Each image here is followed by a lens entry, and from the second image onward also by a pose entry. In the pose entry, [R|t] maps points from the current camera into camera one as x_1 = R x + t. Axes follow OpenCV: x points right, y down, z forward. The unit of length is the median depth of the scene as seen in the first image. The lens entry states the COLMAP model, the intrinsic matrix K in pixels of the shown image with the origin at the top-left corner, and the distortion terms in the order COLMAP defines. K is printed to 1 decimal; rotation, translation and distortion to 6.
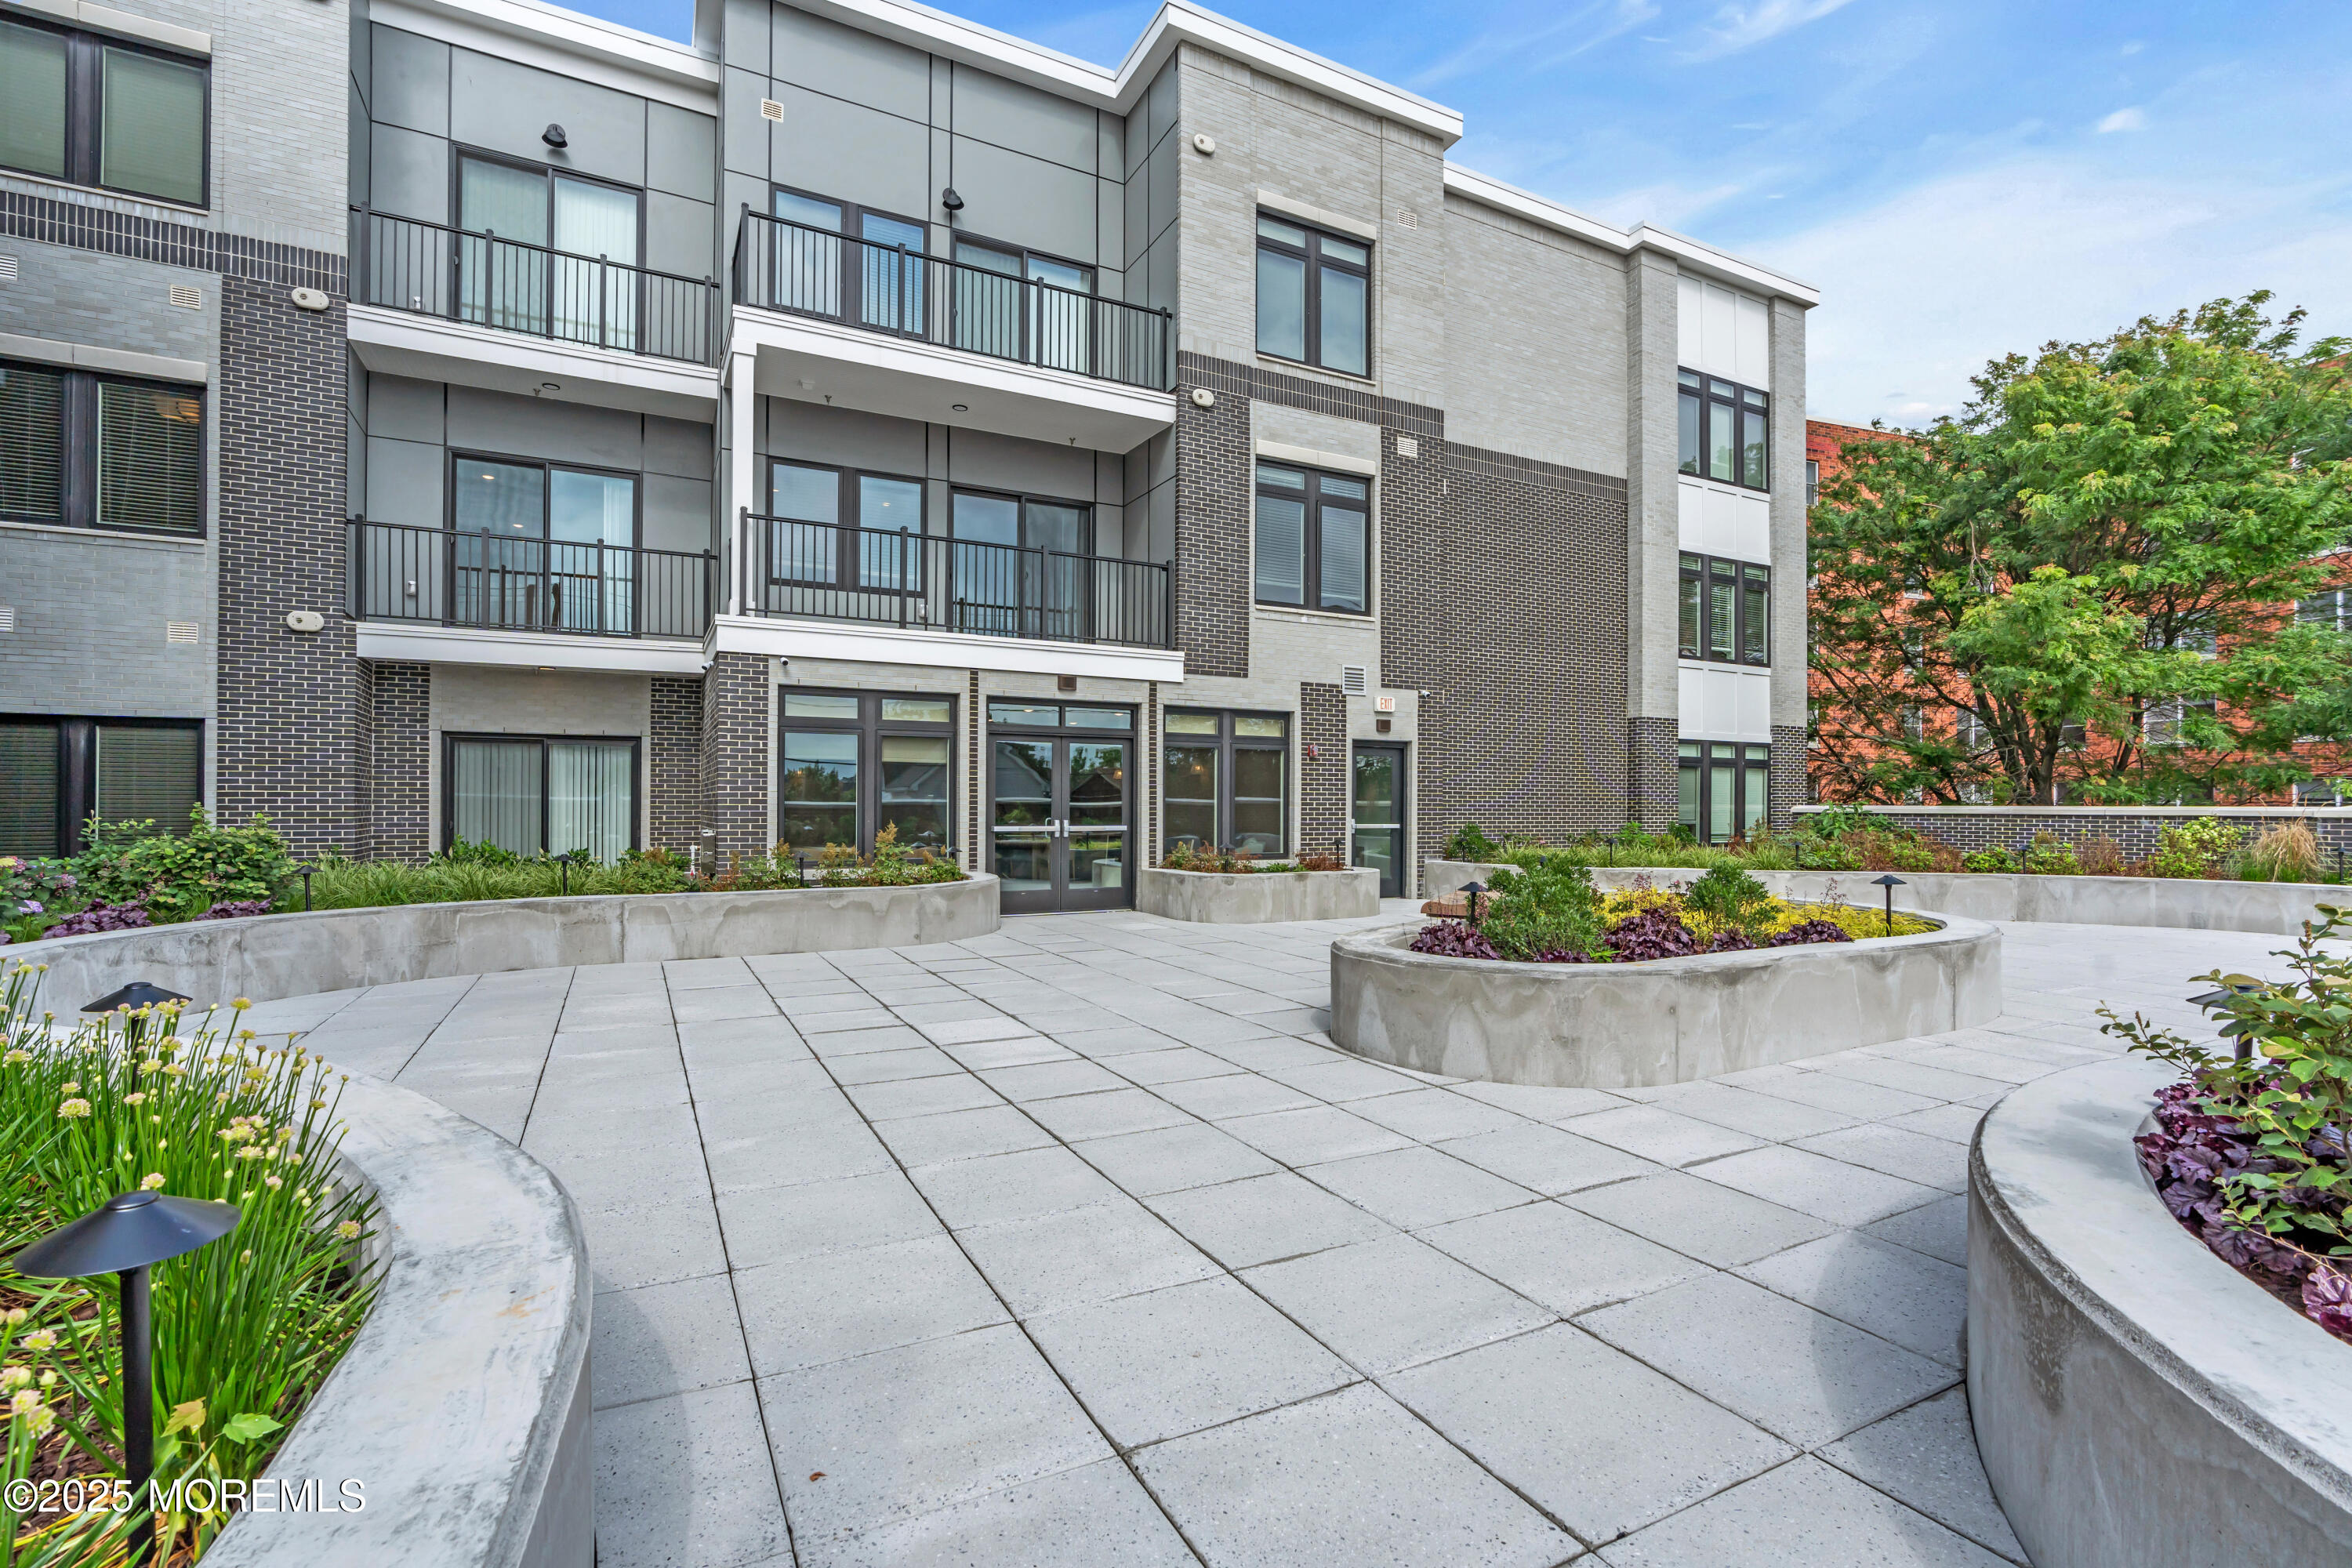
lens RADIAL K [[1055.4, 0, 1171.0], [0, 1055.4, 791.4], [0, 0, 1]] dist [-0.005542, -0.000422]
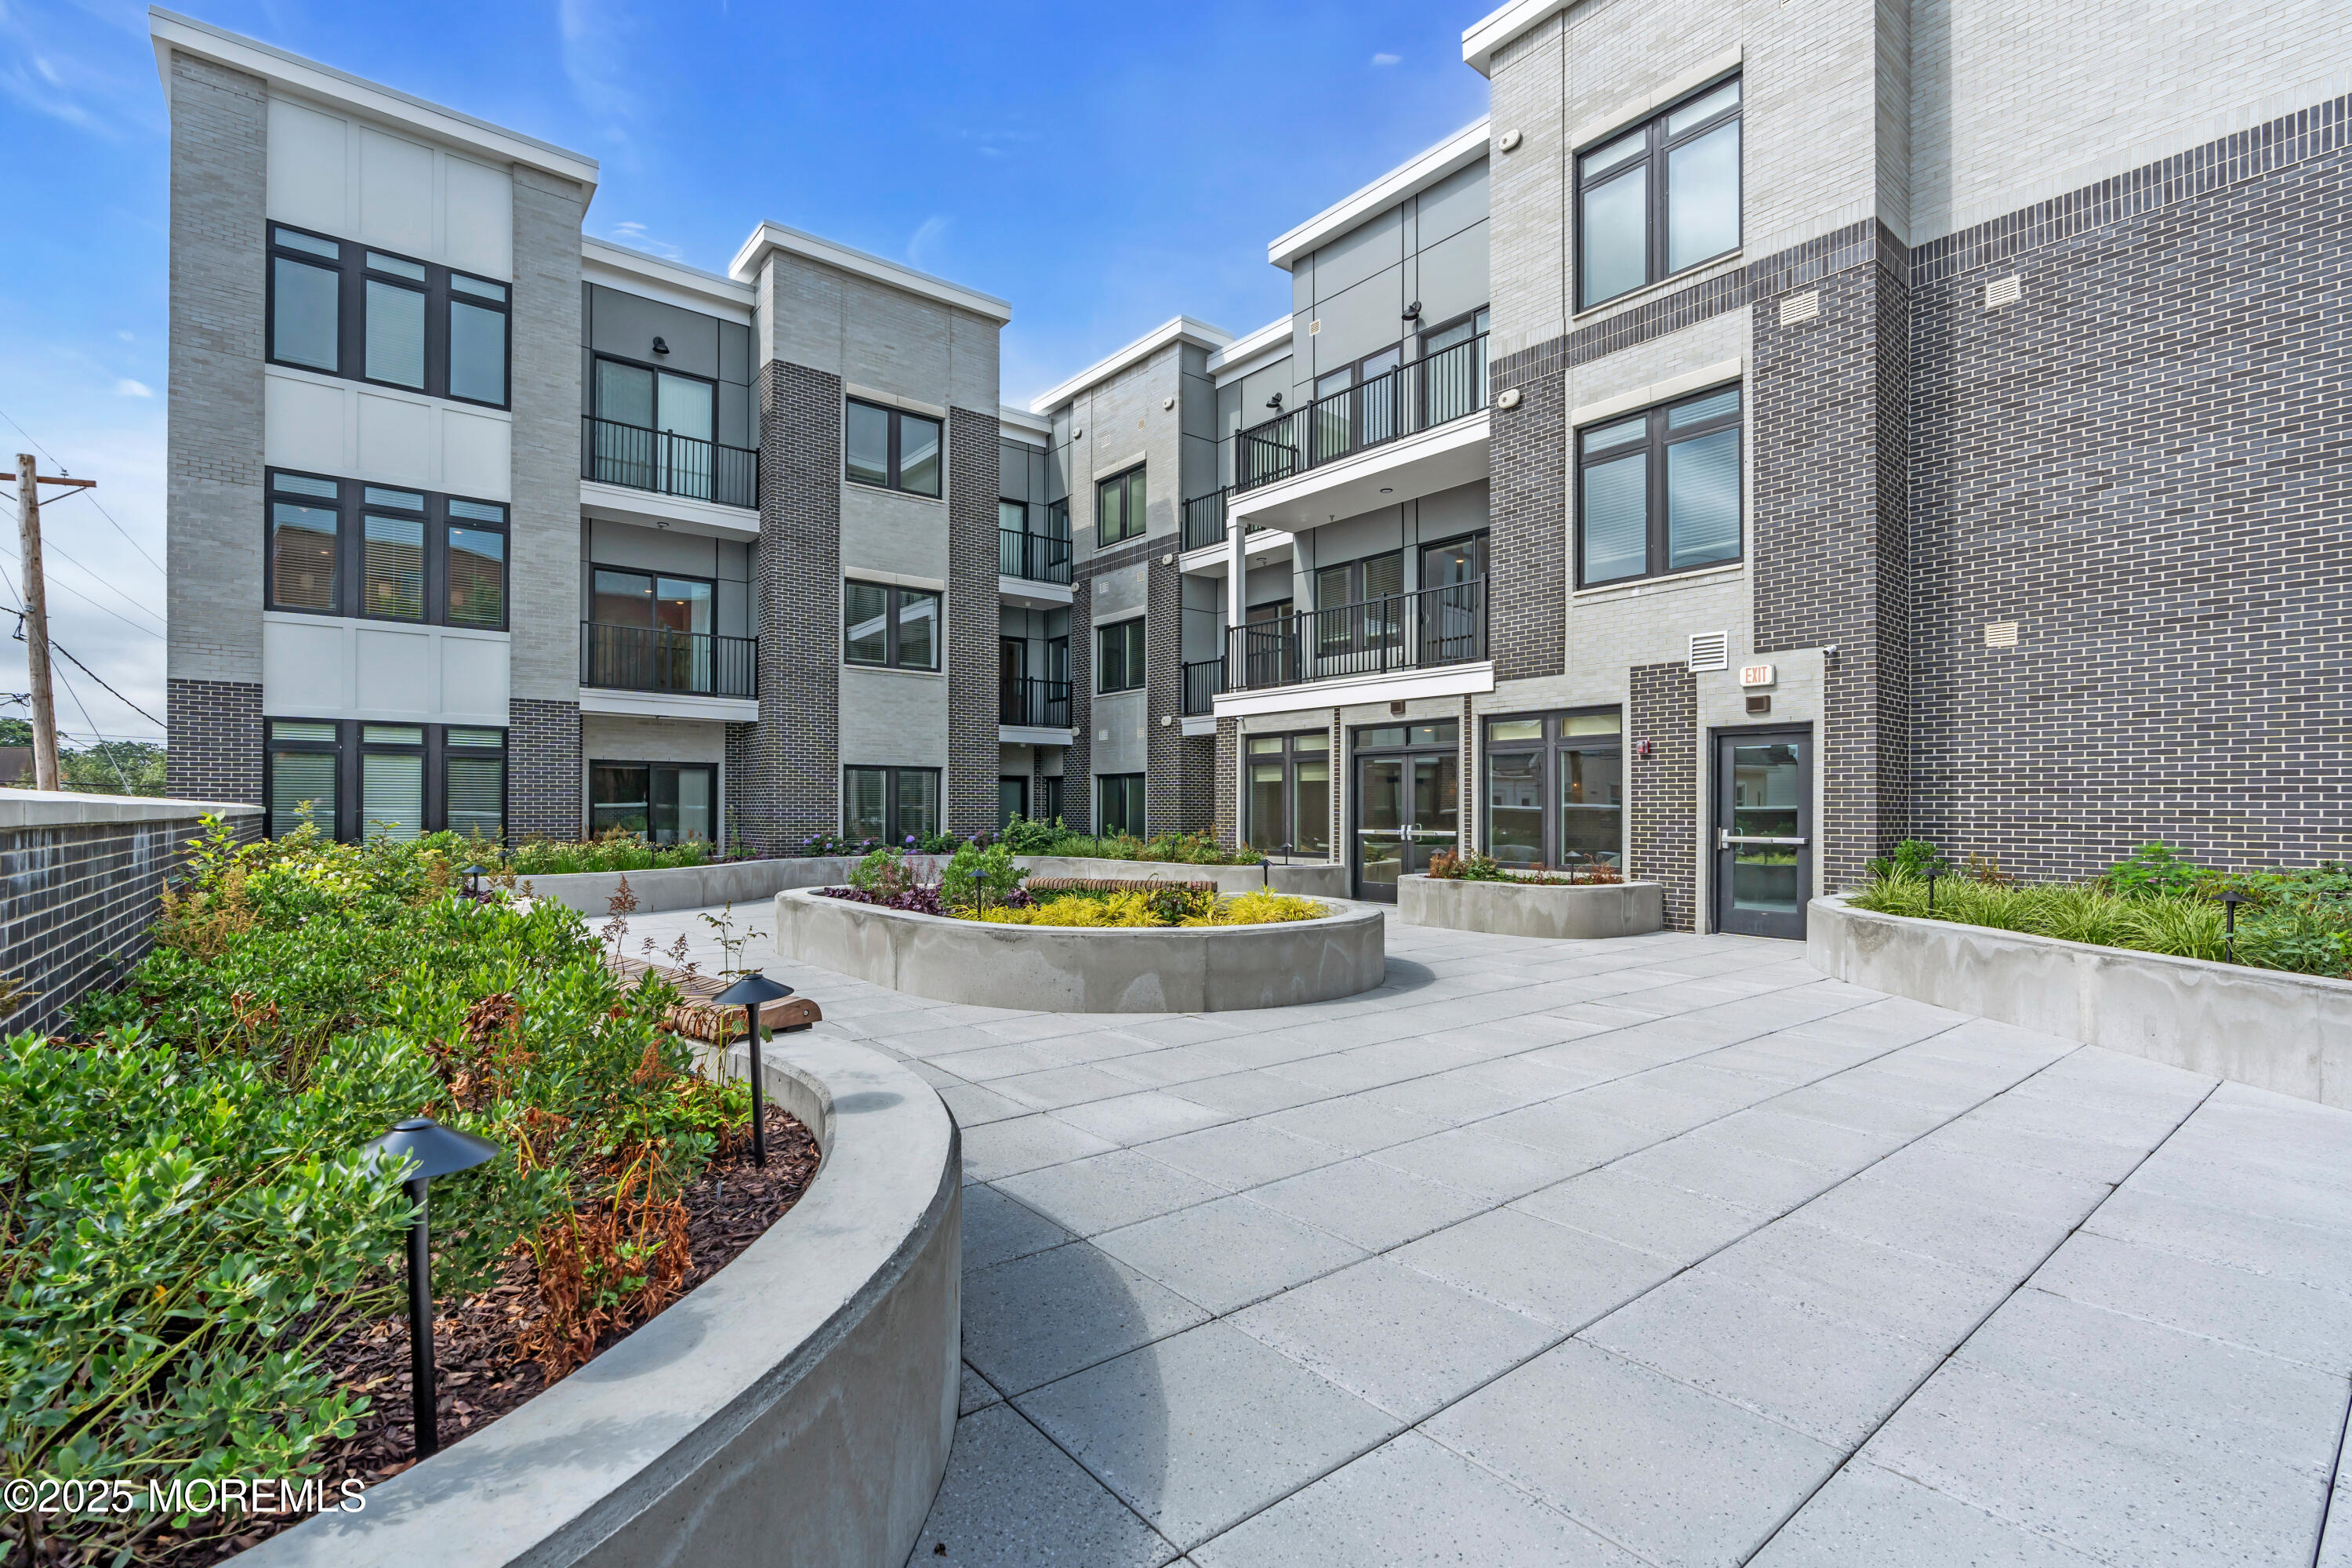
lens RADIAL K [[1055.4, 0, 1170.4], [0, 1055.4, 804.1], [0, 0, 1]] dist [-0.005542, -0.000422]
pose [[0.197231, -0.010740, -0.980298, 0.935221], [0.011683, 0.999895, -0.008604, 0.010300], [0.980287, -0.009756, 0.197336, 0.494948]]
